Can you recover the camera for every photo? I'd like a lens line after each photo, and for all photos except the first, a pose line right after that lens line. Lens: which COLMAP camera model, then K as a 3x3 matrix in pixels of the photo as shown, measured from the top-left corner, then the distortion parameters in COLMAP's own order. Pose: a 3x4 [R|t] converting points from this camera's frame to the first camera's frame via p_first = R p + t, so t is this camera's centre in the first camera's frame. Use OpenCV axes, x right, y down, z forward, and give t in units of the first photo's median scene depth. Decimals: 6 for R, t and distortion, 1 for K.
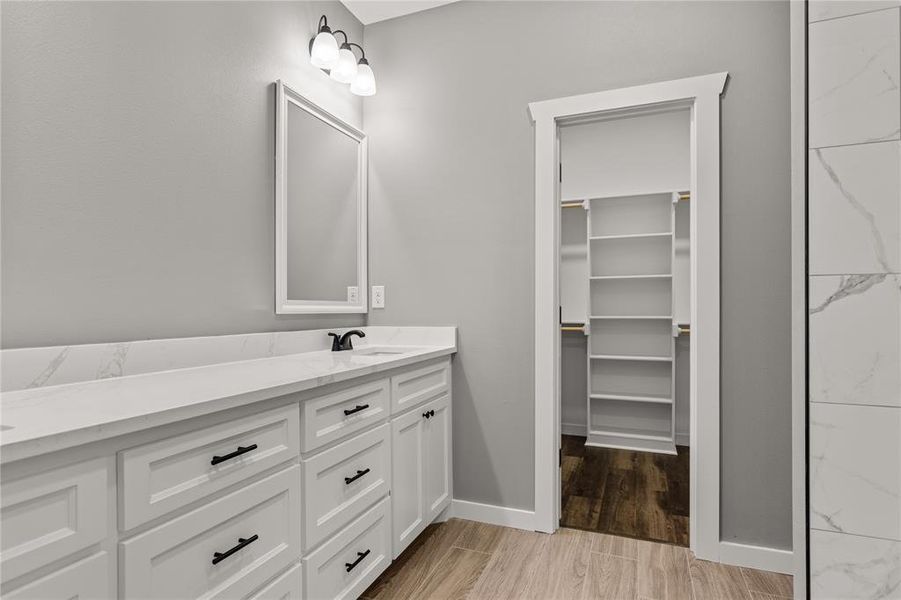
lens RADIAL K [[481.3, 0, 450.6], [0, 481.3, 303.3], [0, 0, 1]] dist [0.000002, 0.000018]
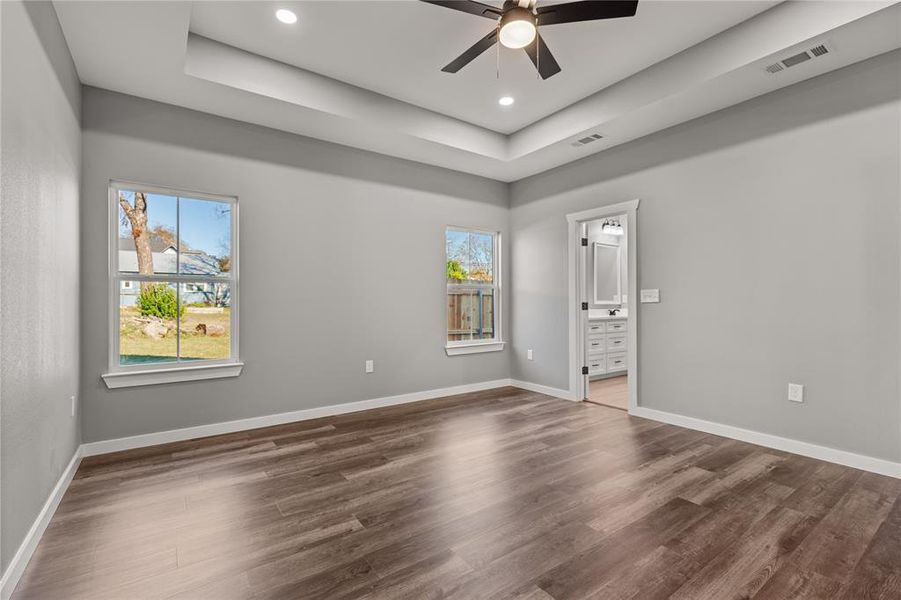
lens RADIAL K [[416.0, 0, 451.7], [0, 416.0, 297.2], [0, 0, 1]] dist [0.000588, 0.000108]
pose [[0.841365, -0.005971, -0.540434, 0.399814], [0.003074, 0.999976, -0.006261, -0.013975], [0.540458, 0.003607, 0.841363, -2.050760]]
